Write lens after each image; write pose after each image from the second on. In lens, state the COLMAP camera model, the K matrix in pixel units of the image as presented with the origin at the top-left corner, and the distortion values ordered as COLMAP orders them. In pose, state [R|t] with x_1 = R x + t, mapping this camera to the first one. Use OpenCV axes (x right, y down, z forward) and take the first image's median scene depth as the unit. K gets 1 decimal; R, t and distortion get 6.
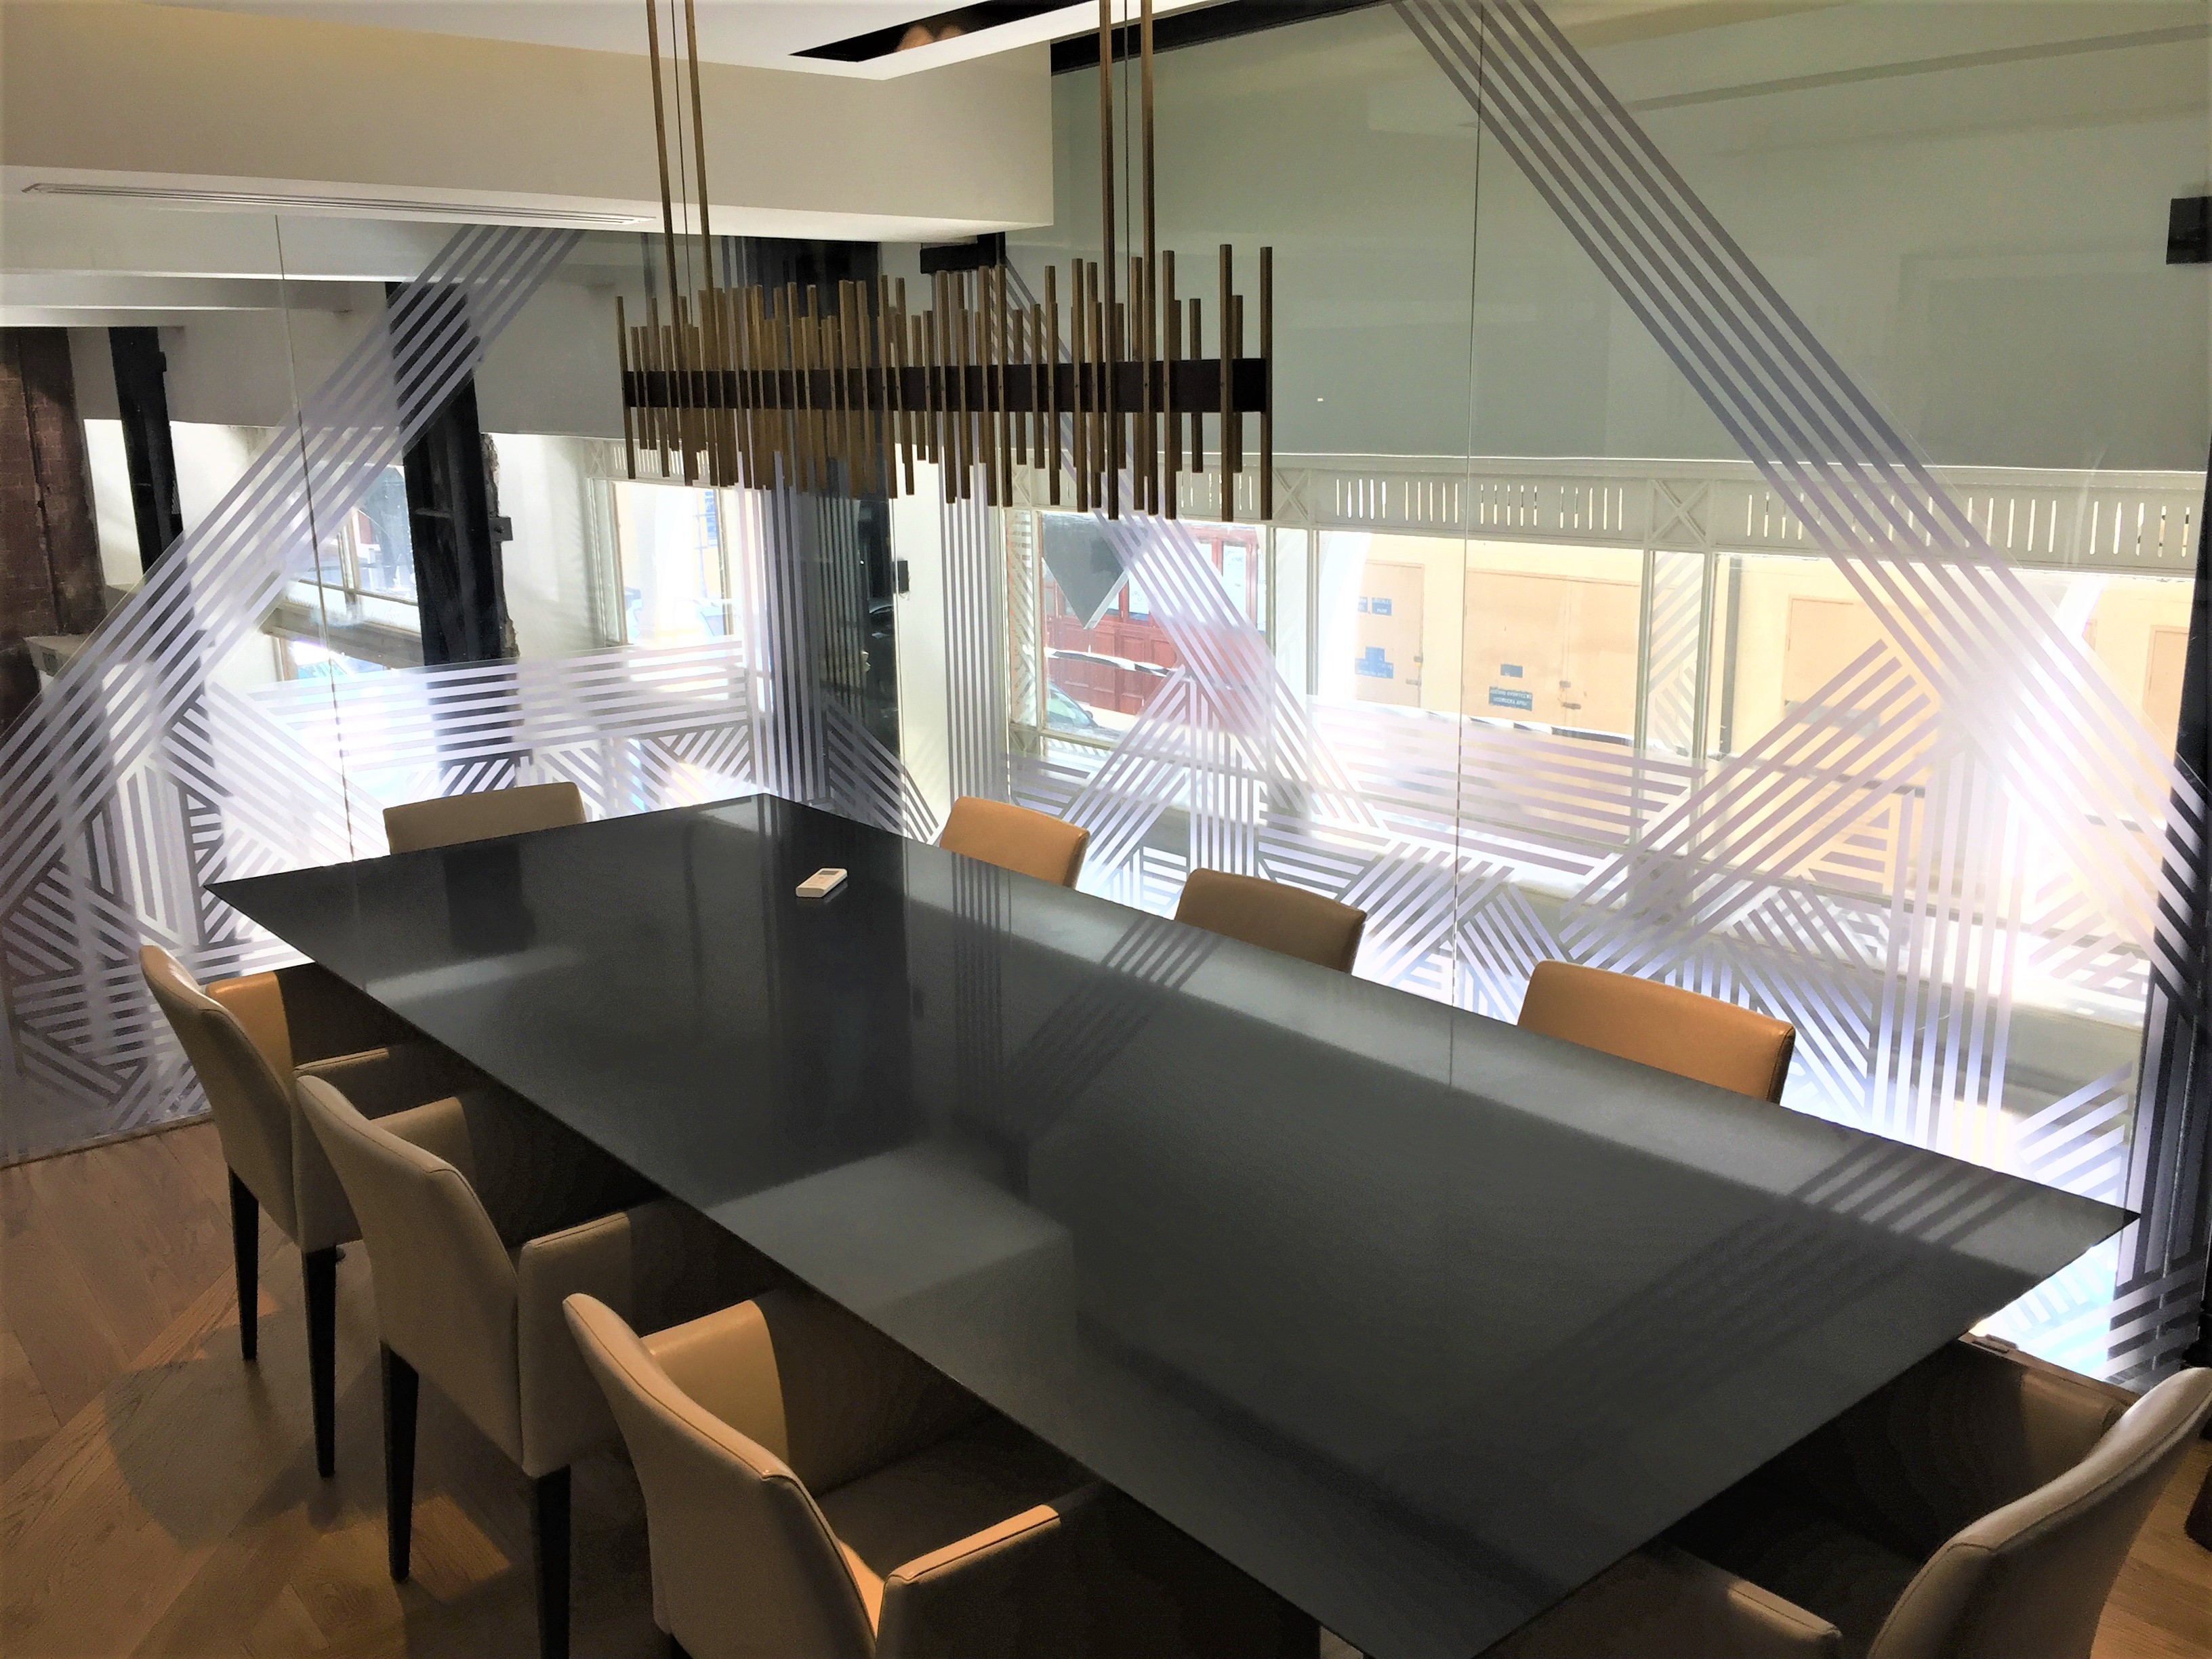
lens RADIAL K [[1908.1, 0, 1100.2], [0, 1908.1, 832.6], [0, 0, 1]] dist [0.078814, -0.088216]
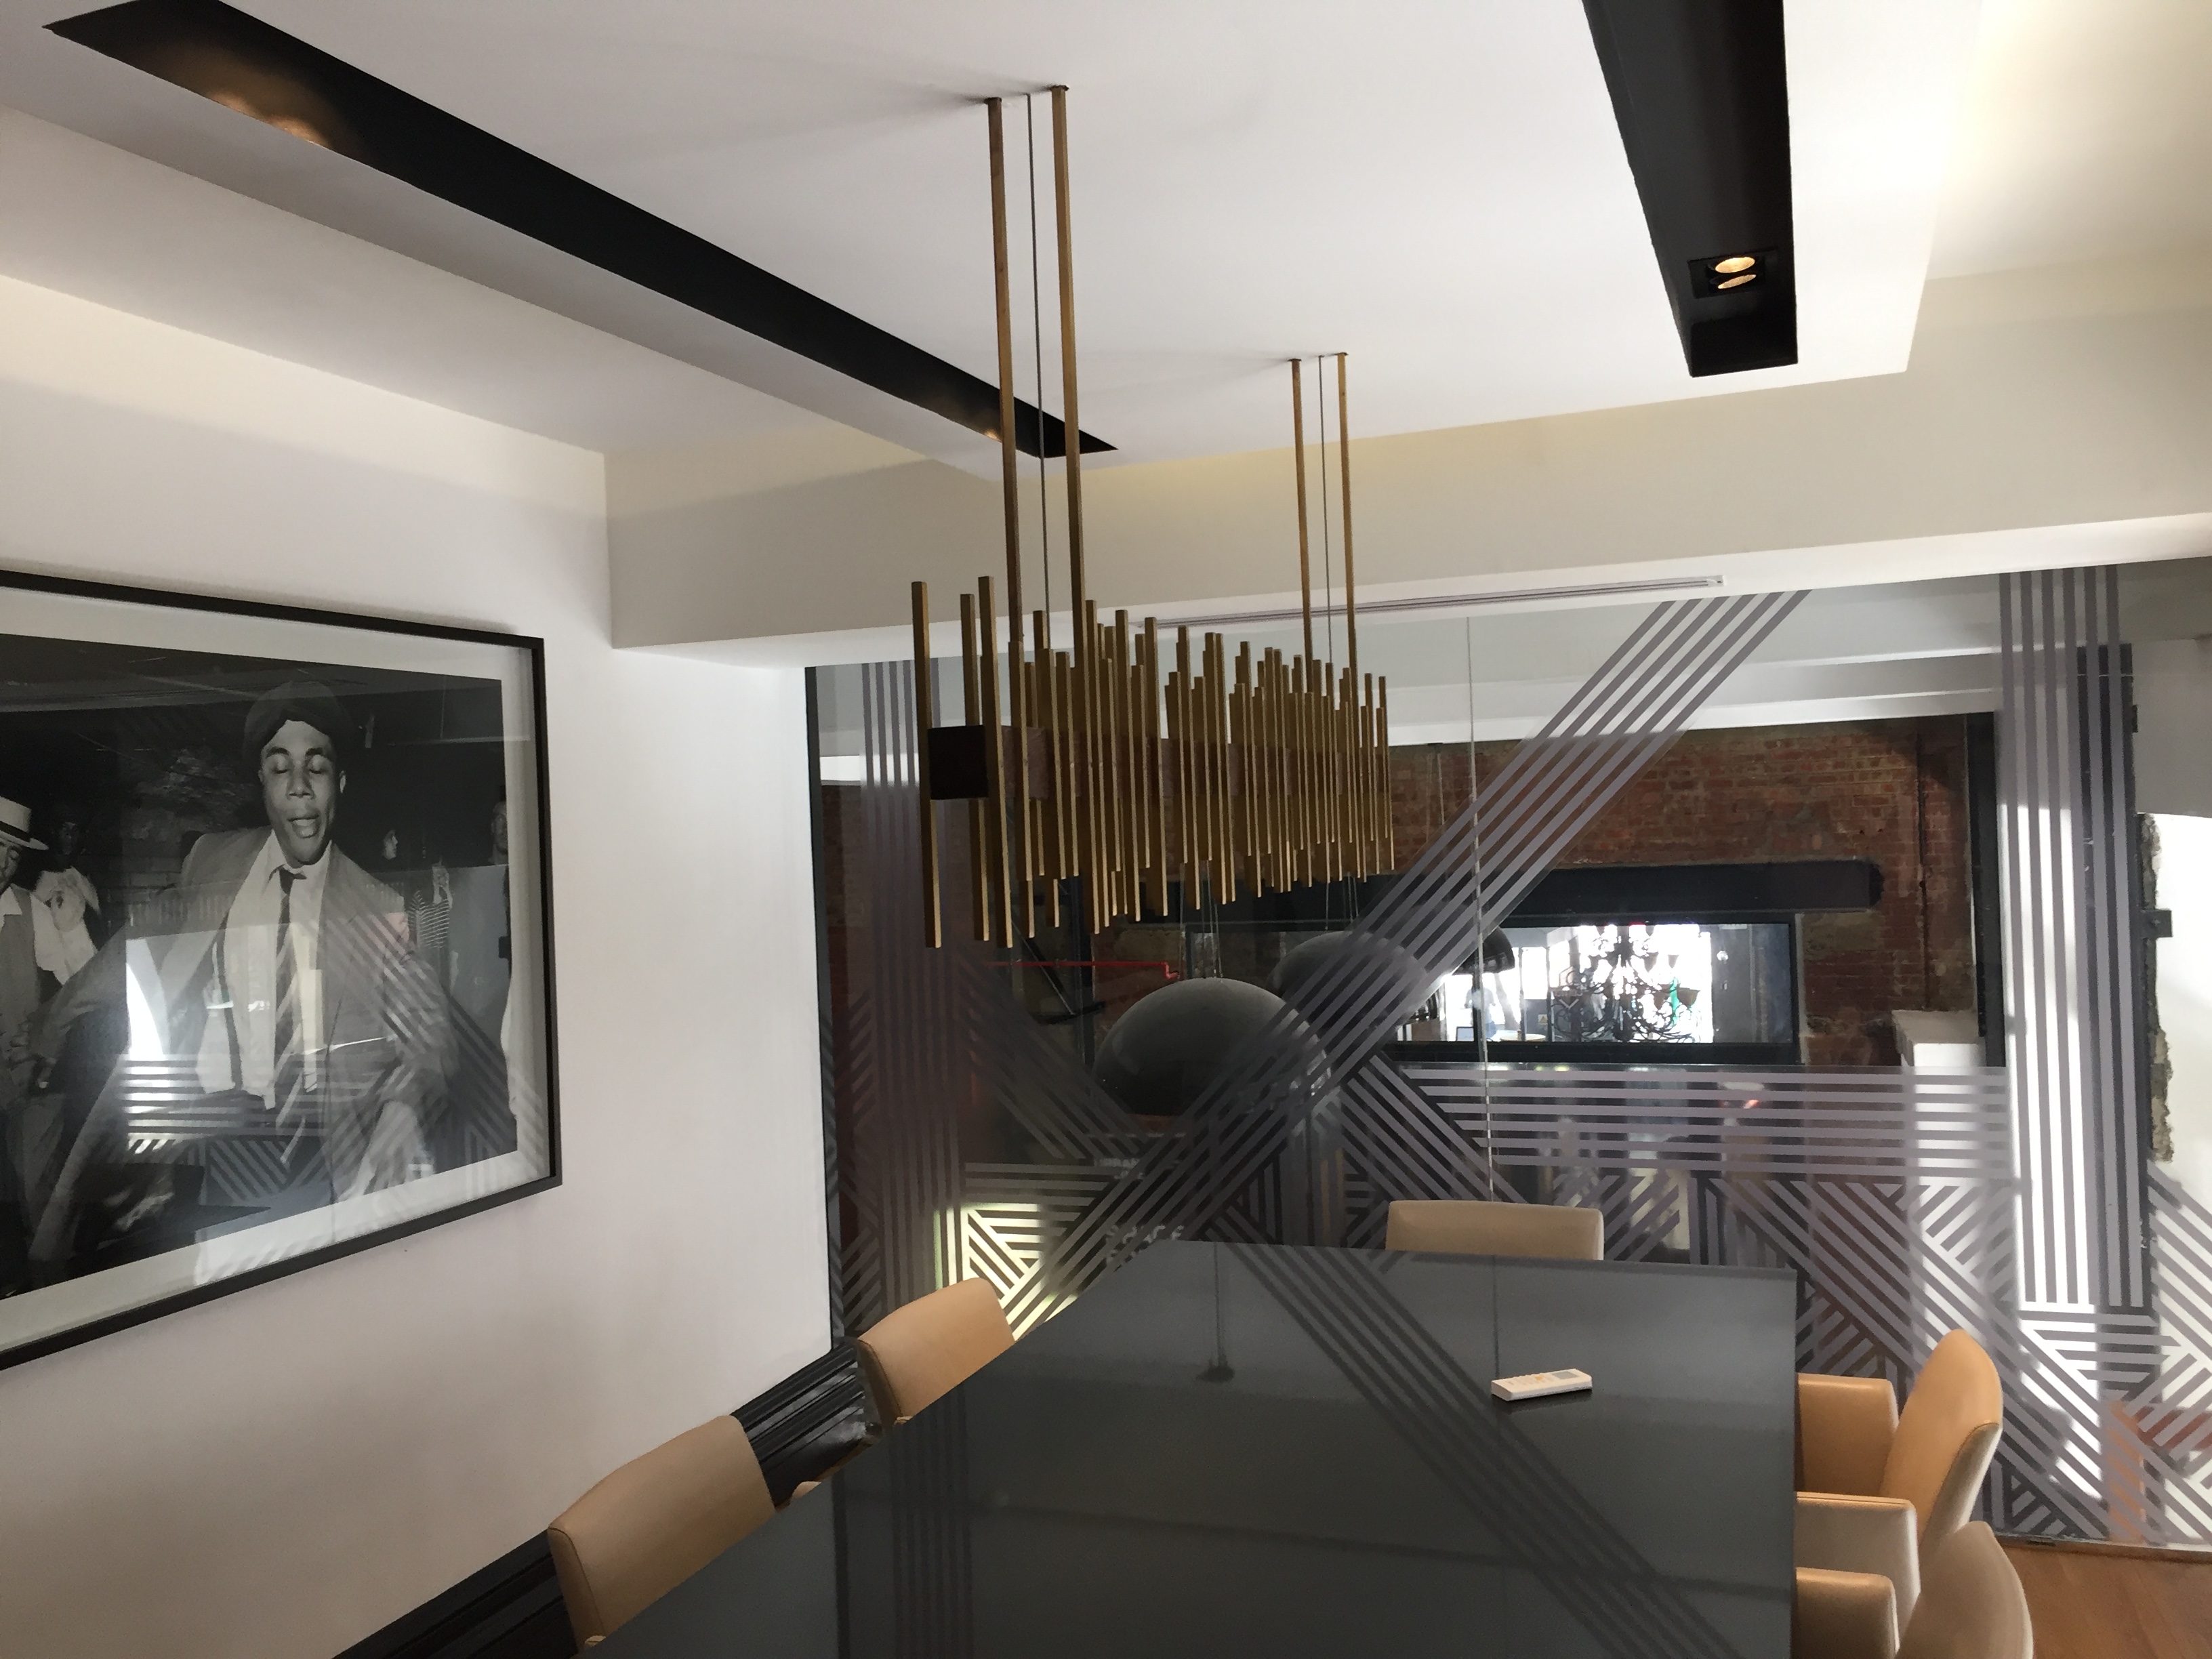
lens RADIAL K [[1908.1, 0, 1103.0], [0, 1908.1, 827.1], [0, 0, 1]] dist [0.078814, -0.088216]
pose [[0.504113, -0.003469, -0.863631, 0.186299], [-0.164660, 0.981263, -0.100055, -0.037758], [0.847795, 0.192644, 0.494096, 0.179053]]
